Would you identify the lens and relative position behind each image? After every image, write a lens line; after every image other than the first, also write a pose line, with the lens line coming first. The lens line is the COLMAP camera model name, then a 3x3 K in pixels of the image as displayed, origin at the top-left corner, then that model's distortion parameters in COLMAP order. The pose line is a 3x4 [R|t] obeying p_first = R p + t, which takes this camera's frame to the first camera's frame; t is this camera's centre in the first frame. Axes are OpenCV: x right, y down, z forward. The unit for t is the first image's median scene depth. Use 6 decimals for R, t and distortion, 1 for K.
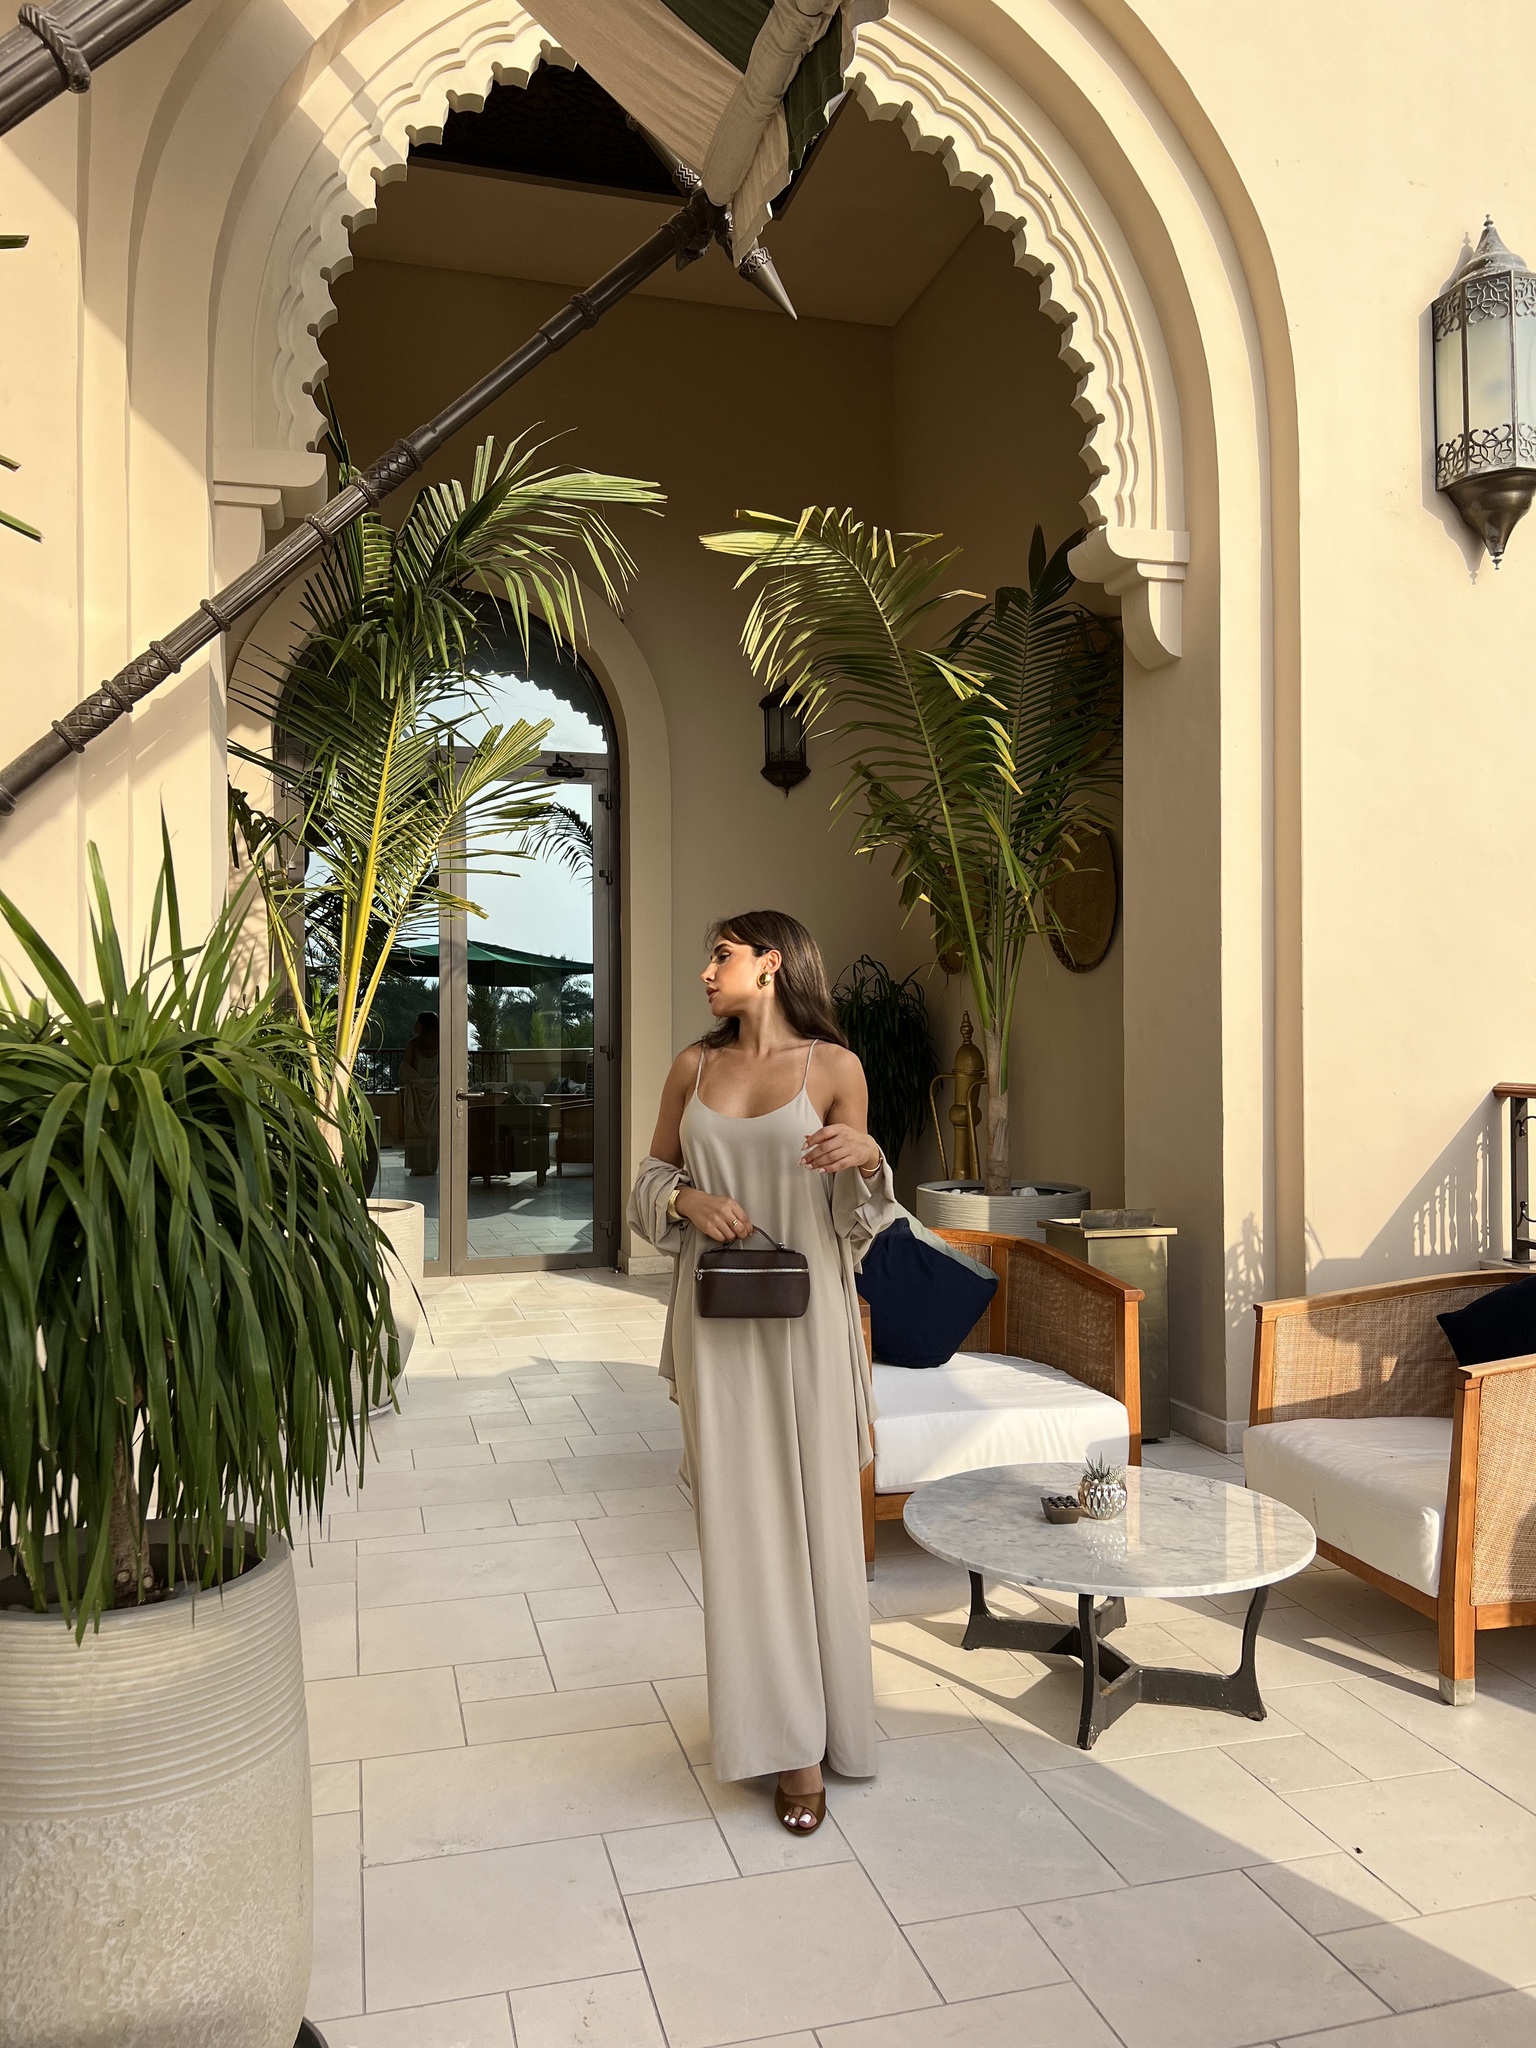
lens RADIAL K [[1553.2, 0, 769.5], [0, 1553.2, 1036.4], [0, 0, 1]] dist [0.041797, -0.049286]
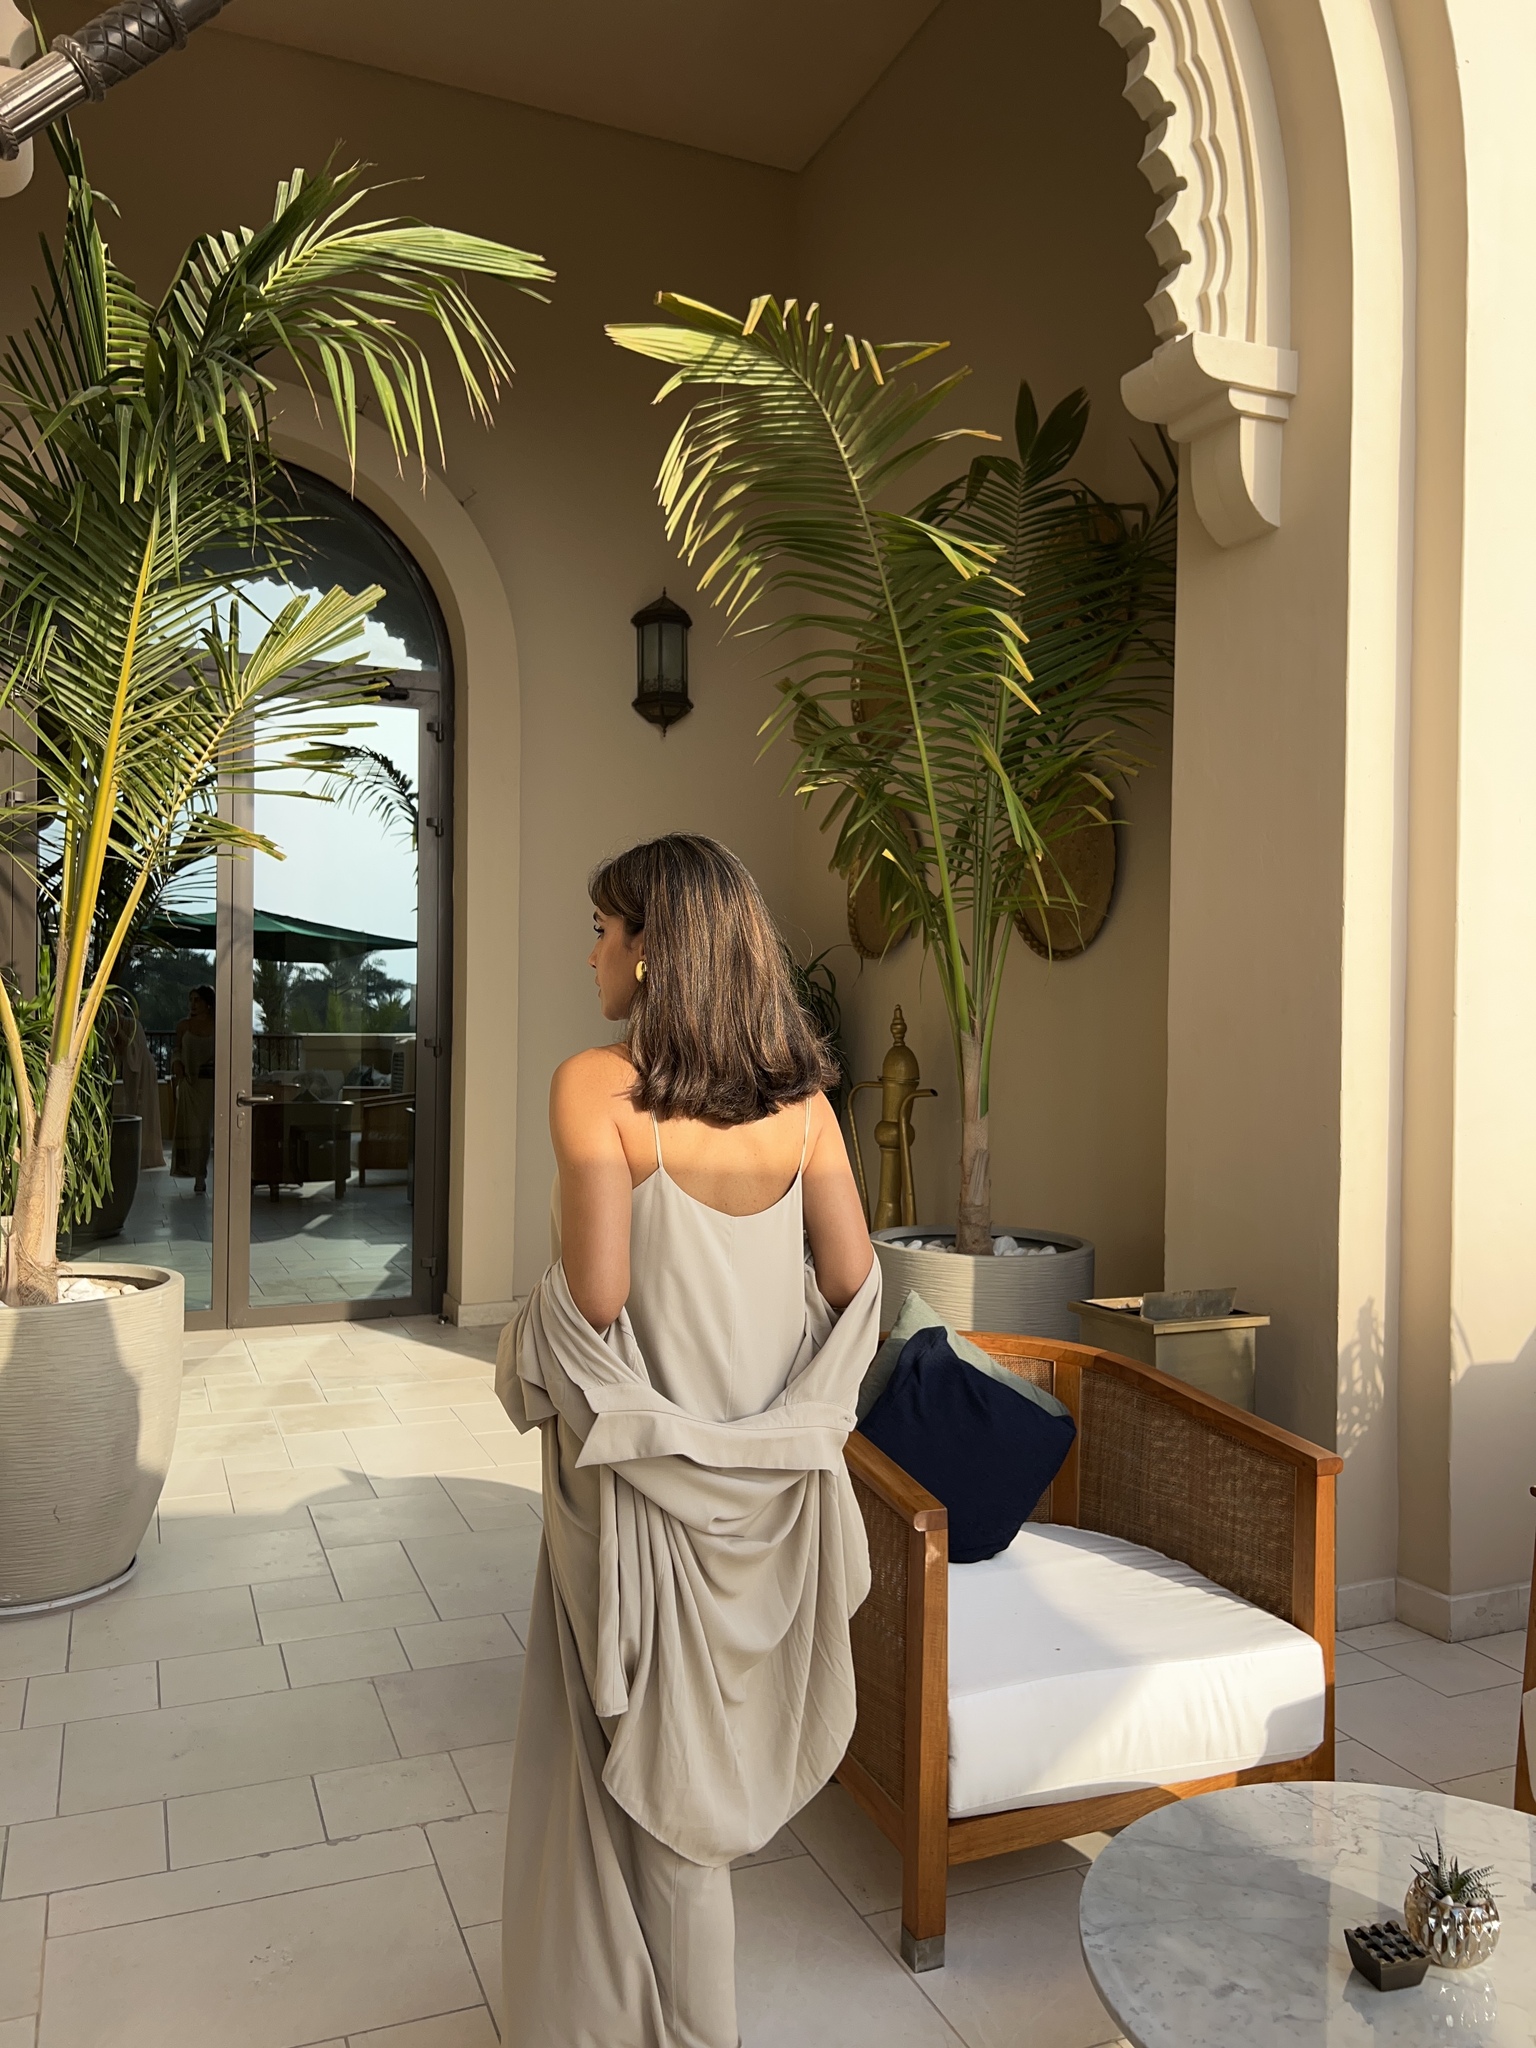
lens RADIAL K [[1553.2, 0, 769.5], [0, 1553.2, 1036.4], [0, 0, 1]] dist [0.041797, -0.049286]
pose [[0.991564, 0.015640, 0.128673, -0.054961], [-0.016973, 0.999813, 0.009262, -0.008080], [-0.128504, -0.011368, 0.991644, 0.278362]]
